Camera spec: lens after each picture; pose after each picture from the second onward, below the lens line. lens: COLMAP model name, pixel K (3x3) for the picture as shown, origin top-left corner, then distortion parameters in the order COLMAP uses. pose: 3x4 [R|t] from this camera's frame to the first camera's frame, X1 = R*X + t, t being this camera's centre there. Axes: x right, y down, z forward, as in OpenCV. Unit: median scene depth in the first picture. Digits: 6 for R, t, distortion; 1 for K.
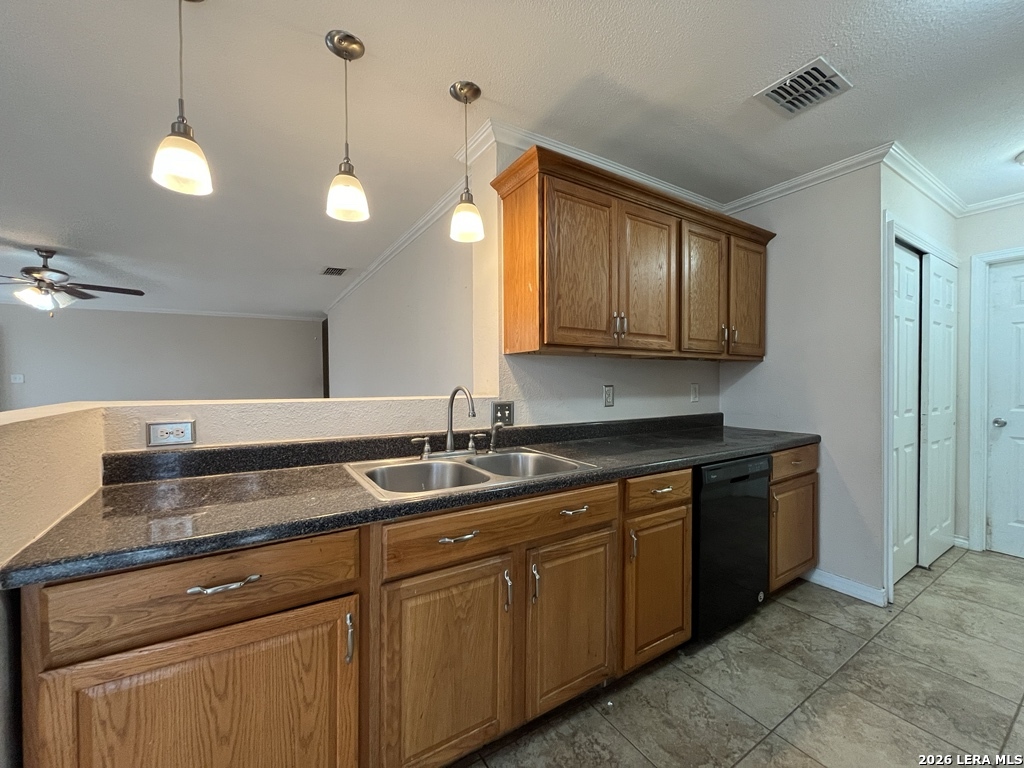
lens RADIAL K [[414.4, 0, 516.2], [0, 414.4, 382.6], [0, 0, 1]] dist [0.000539, 0.000077]
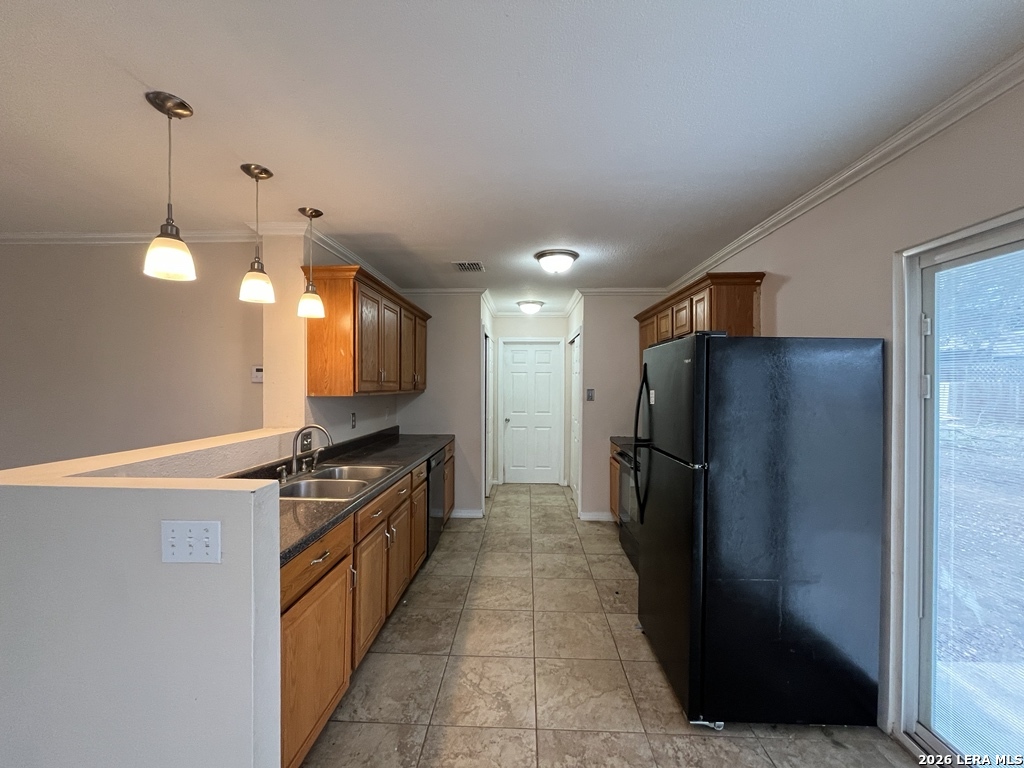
lens RADIAL K [[414.4, 0, 508.4], [0, 414.4, 384.9], [0, 0, 1]] dist [0.000539, 0.000077]
pose [[0.579316, 0.001957, 0.815100, -0.736530], [0.004876, 0.999971, -0.005866, -0.094667], [-0.815088, 0.007372, 0.579290, -0.287523]]
